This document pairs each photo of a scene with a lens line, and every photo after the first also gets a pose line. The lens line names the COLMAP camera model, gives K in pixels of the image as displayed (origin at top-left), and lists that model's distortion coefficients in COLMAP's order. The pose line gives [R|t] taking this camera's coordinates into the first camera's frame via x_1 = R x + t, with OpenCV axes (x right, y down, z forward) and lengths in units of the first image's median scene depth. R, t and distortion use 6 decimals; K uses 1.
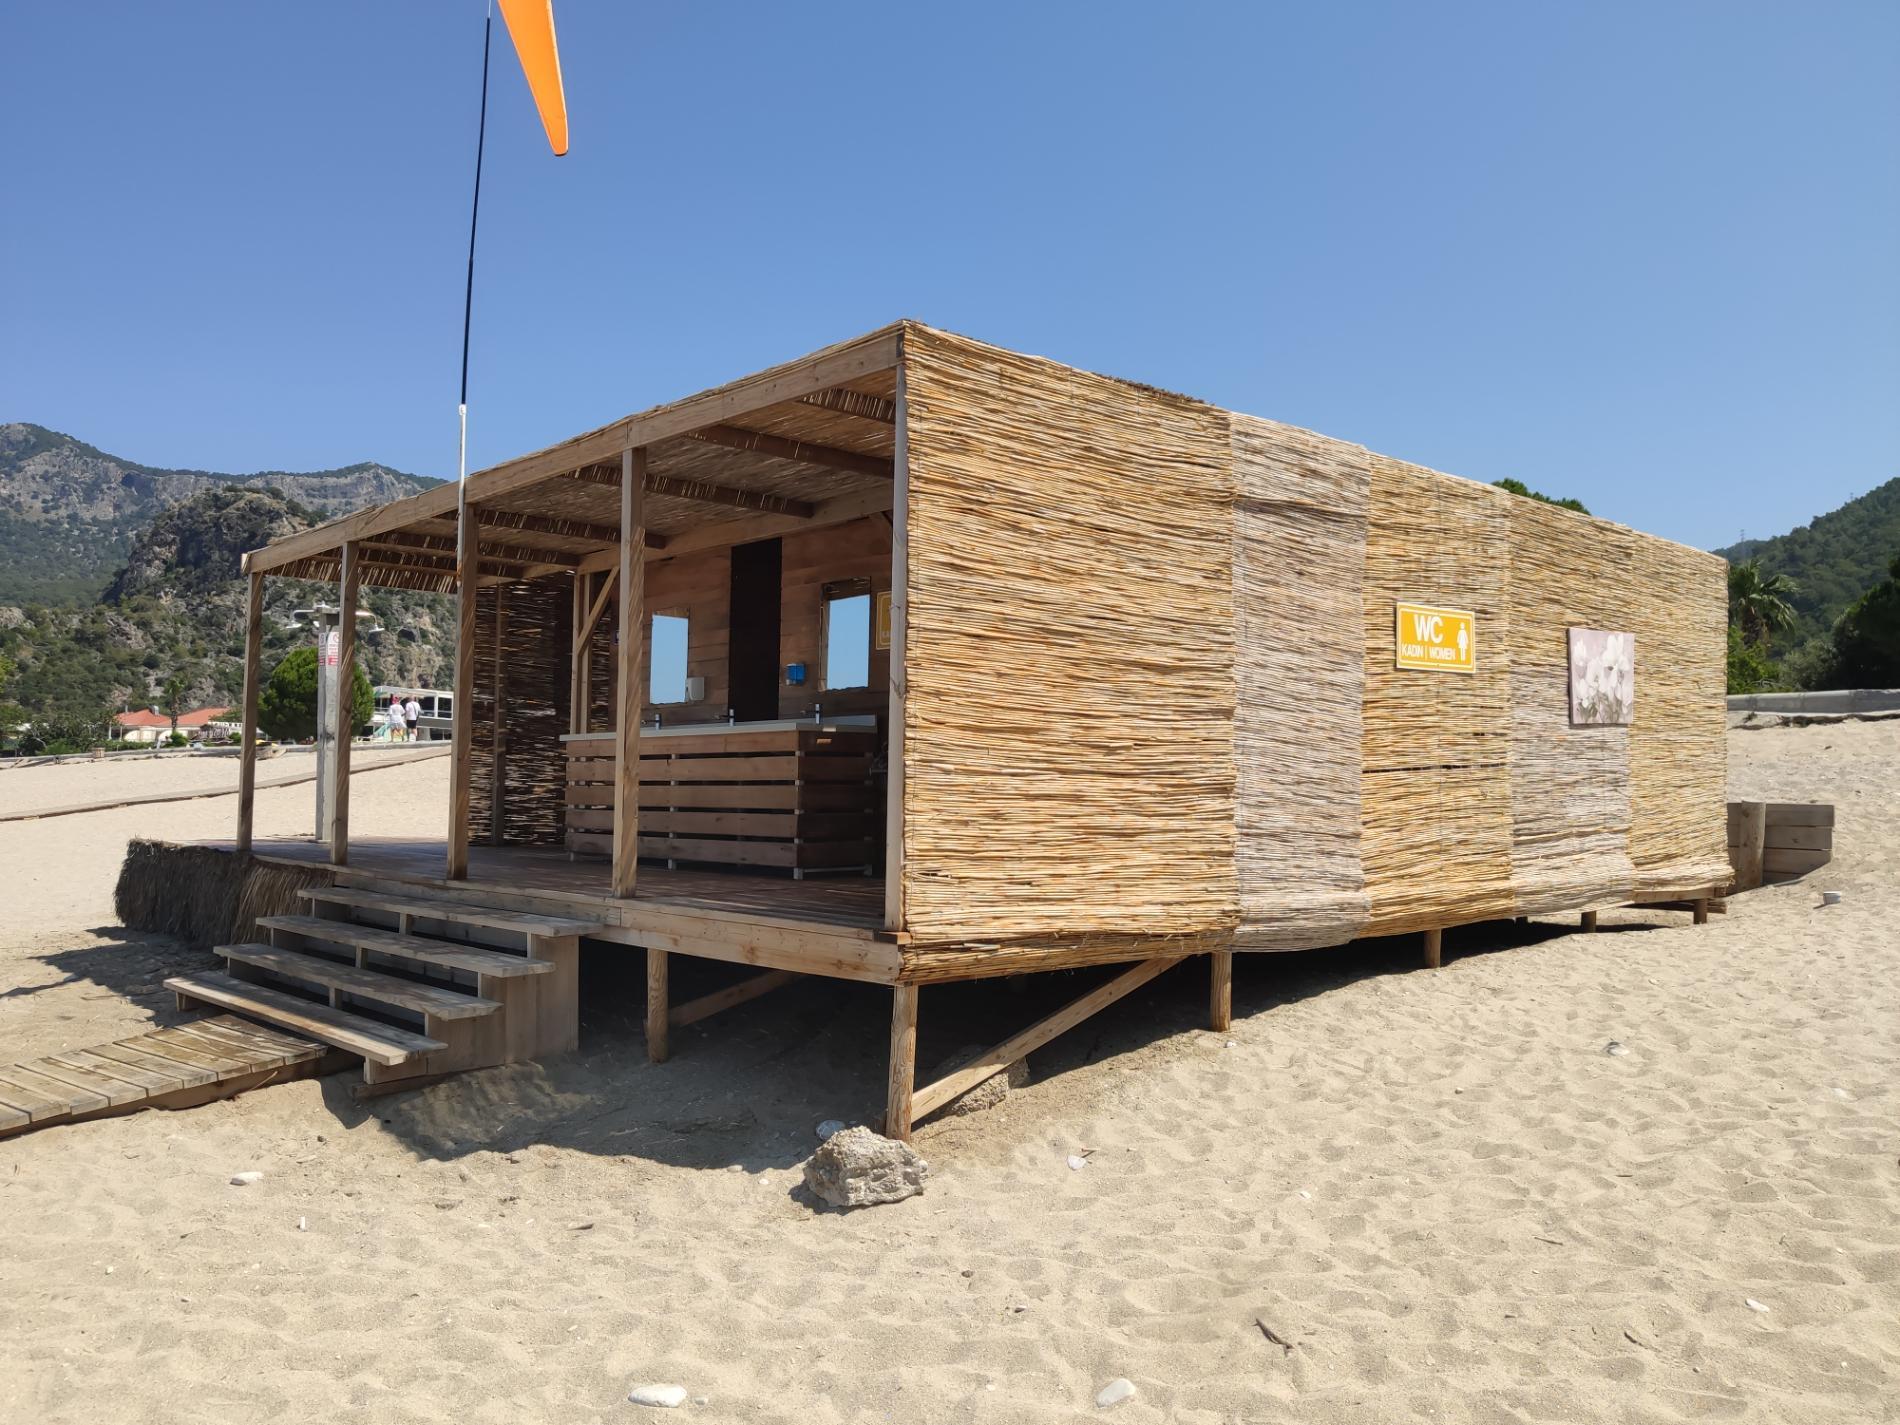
lens RADIAL K [[1453.7, 0, 950.0], [0, 1453.7, 712.5], [0, 0, 1]] dist [-0.053990, 0.047791]
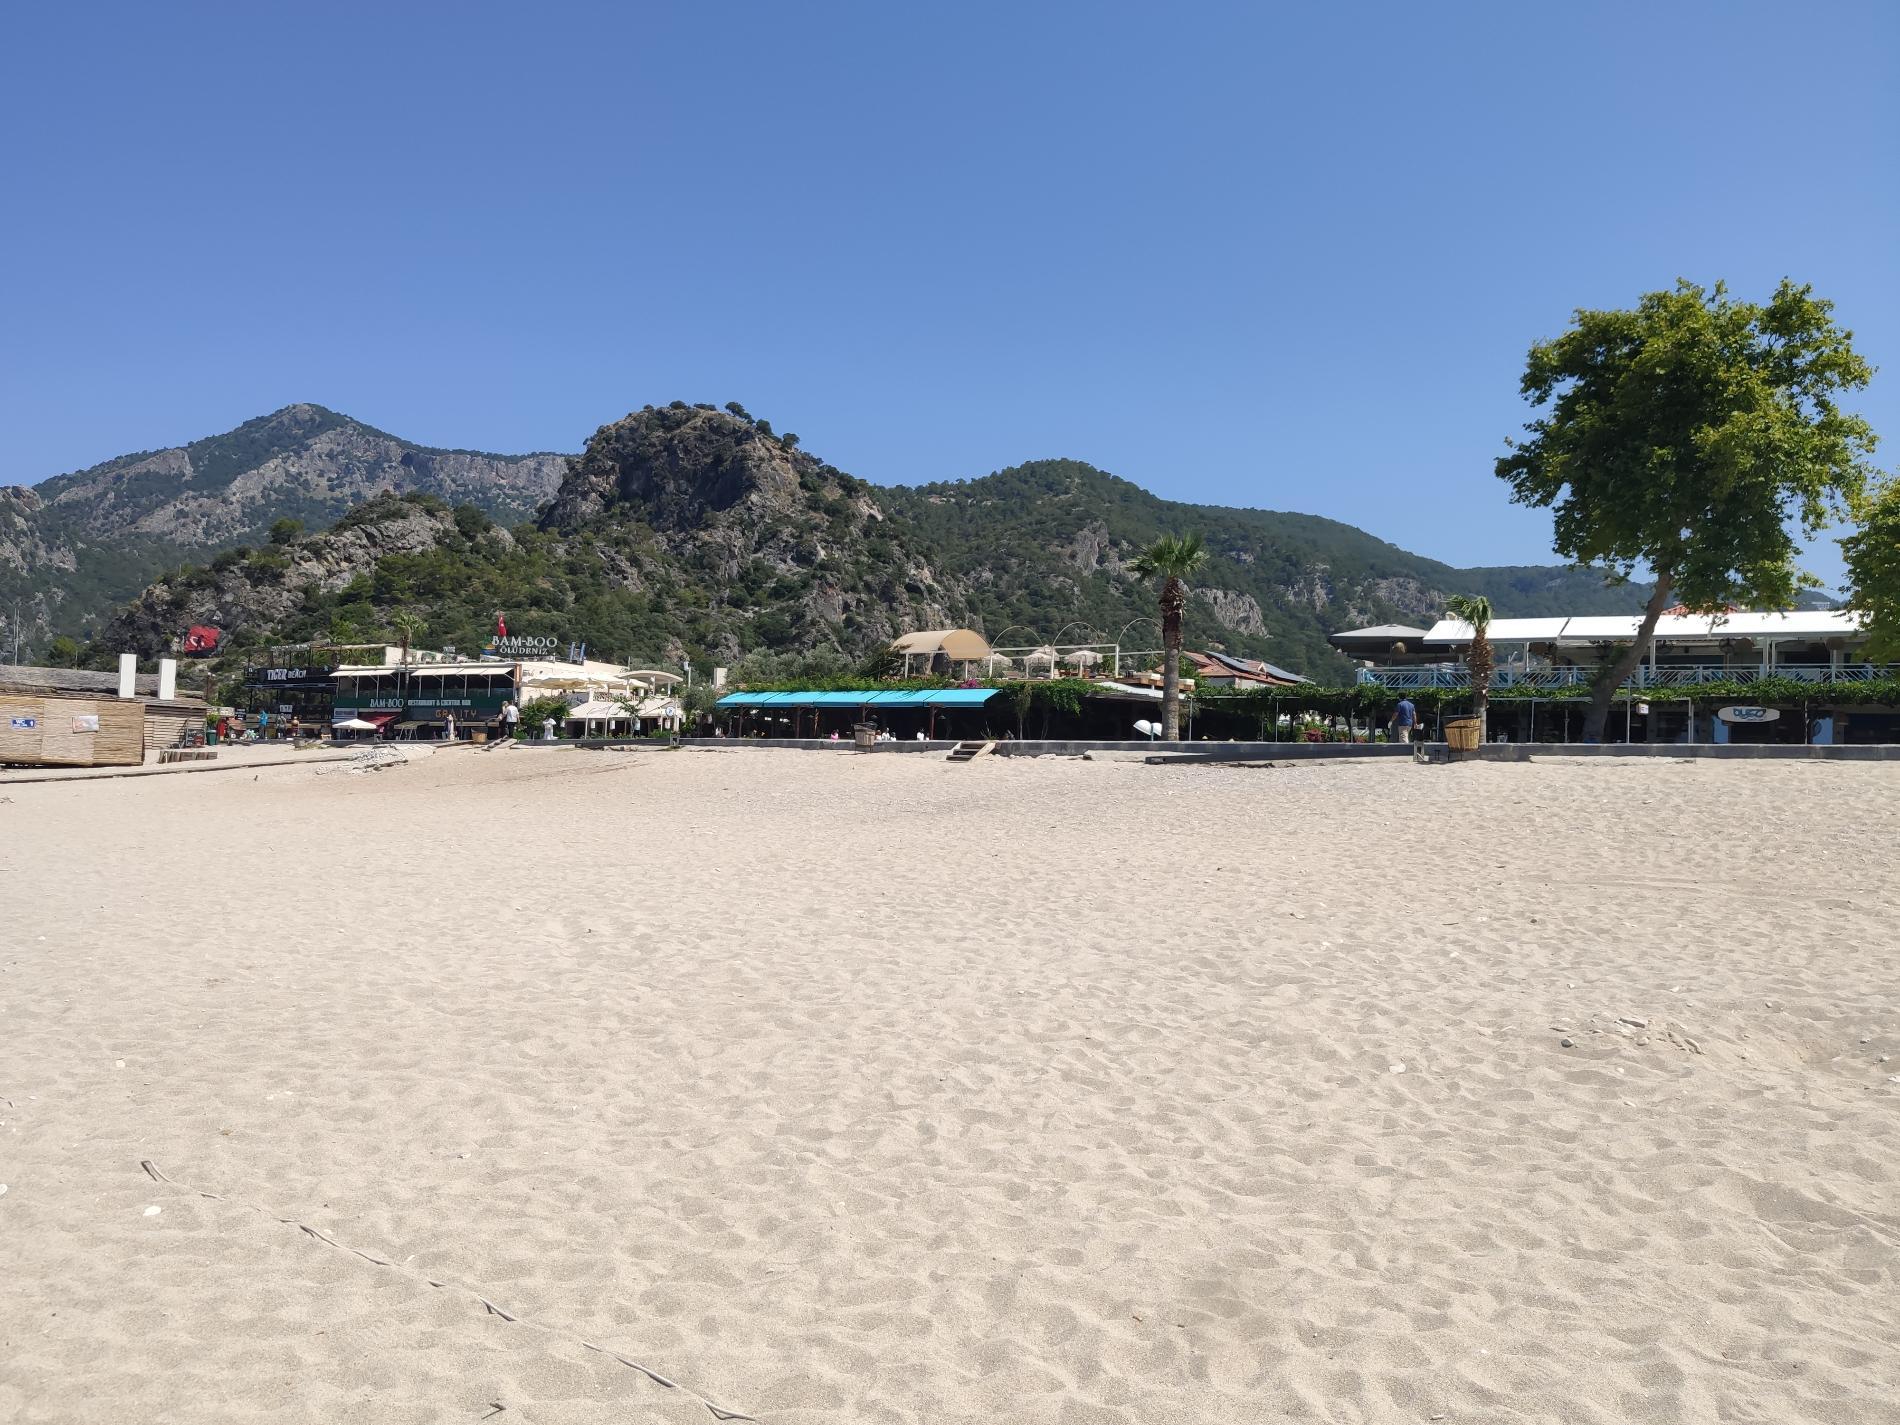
lens RADIAL K [[1463.6, 0, 955.9], [0, 1463.6, 748.7], [0, 0, 1]] dist [0.004922, -0.033051]
pose [[0.989498, 0.029005, -0.141604, -0.230437], [-0.025415, 0.999310, 0.027099, 0.009092], [0.142292, -0.023216, 0.989552, 0.215941]]
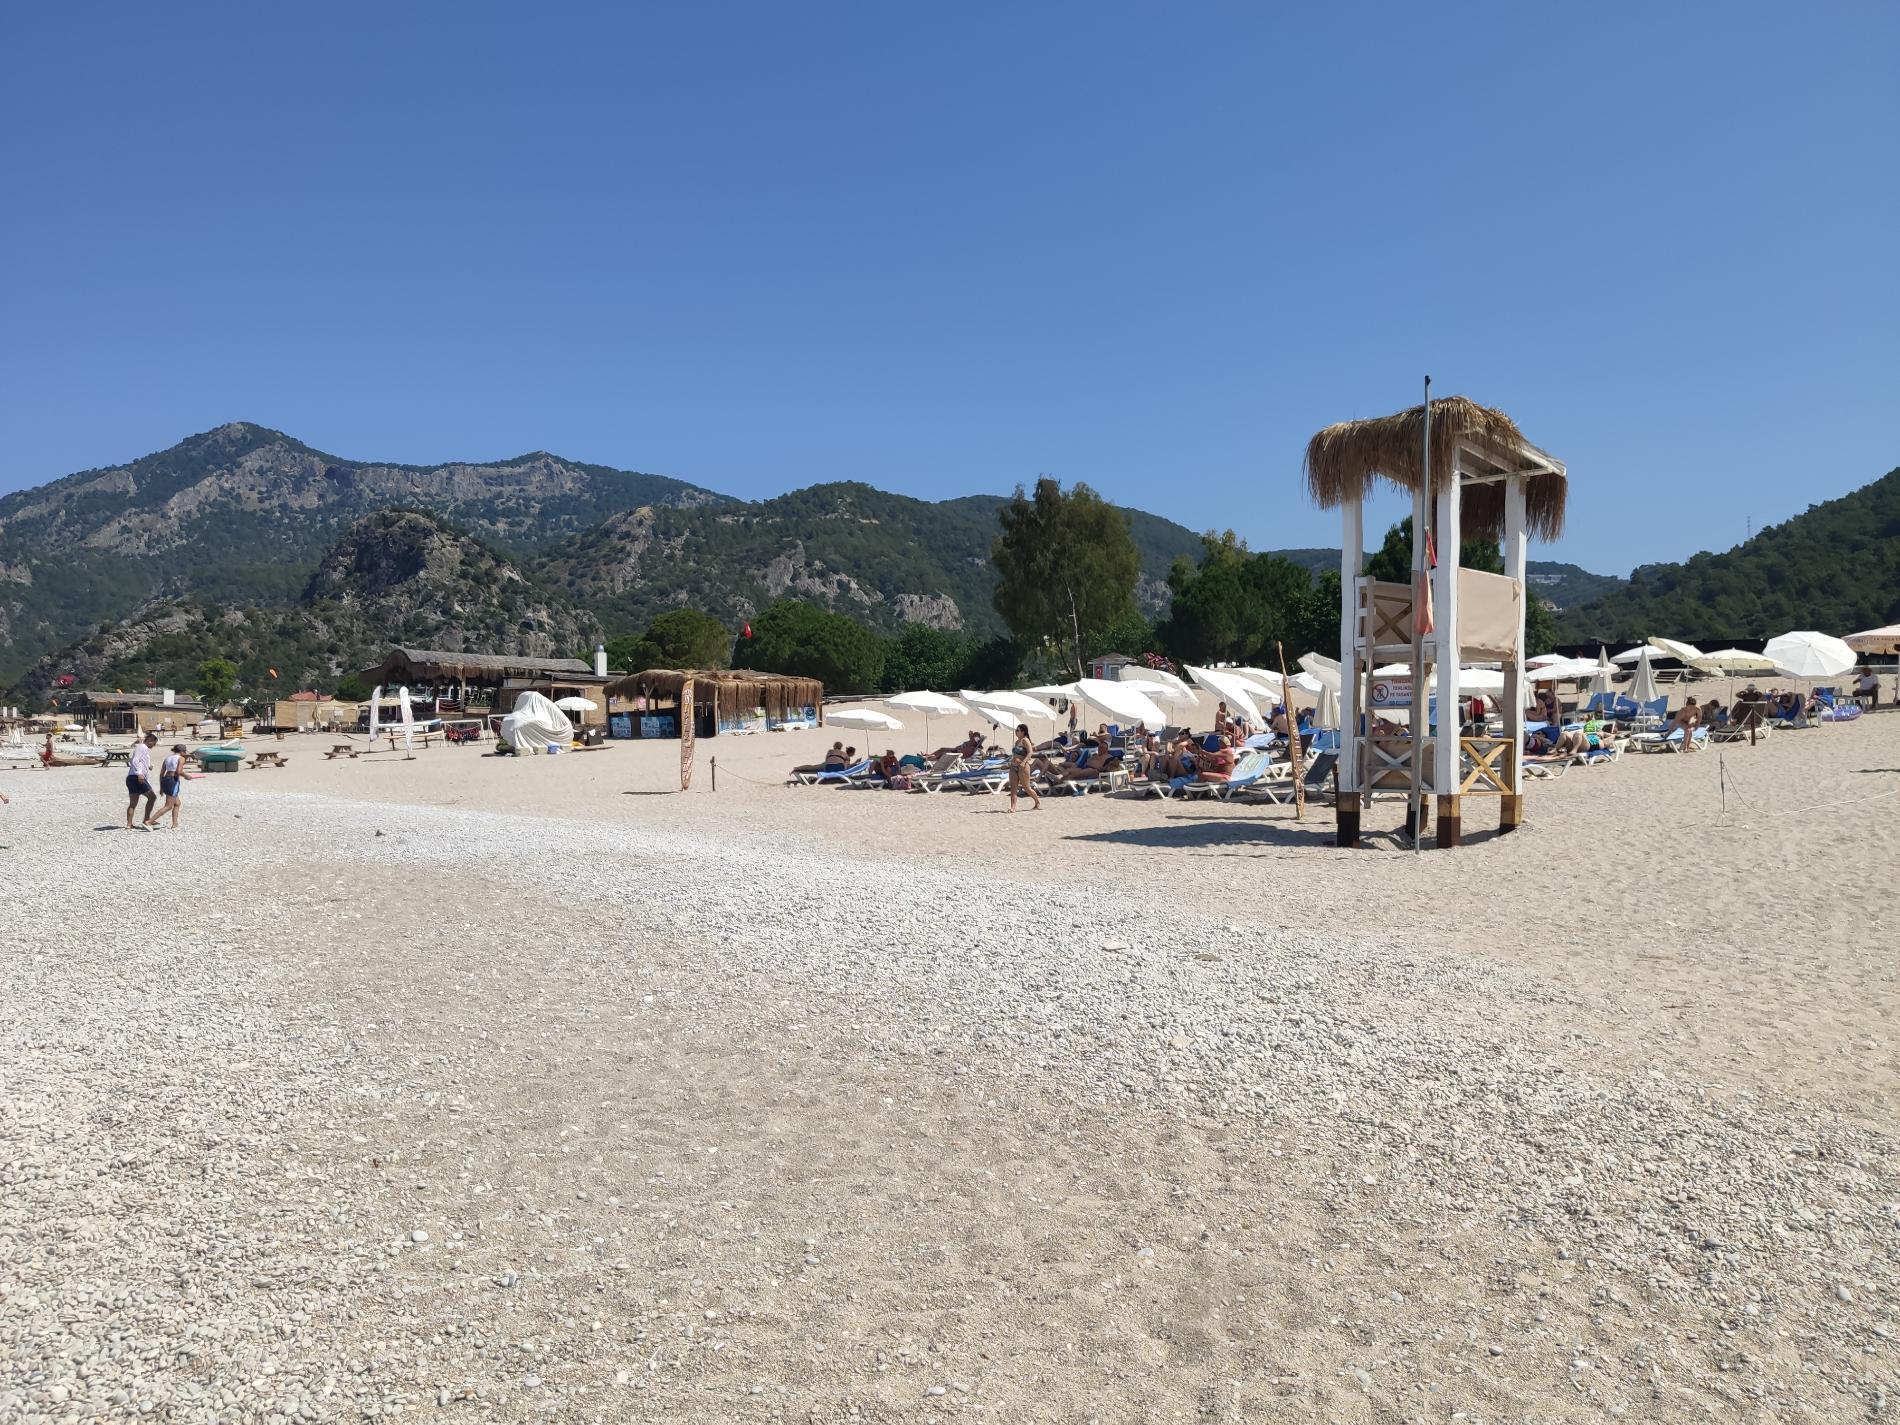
lens RADIAL K [[1405.0, 0, 960.2], [0, 1405.0, 731.9], [0, 0, 1]] dist [-0.037357, 0.004846]
pose [[0.995078, 0.008182, -0.098755, 0.124387], [-0.004640, 0.999339, 0.036048, -0.005826], [0.098985, -0.035413, 0.994459, -0.192255]]
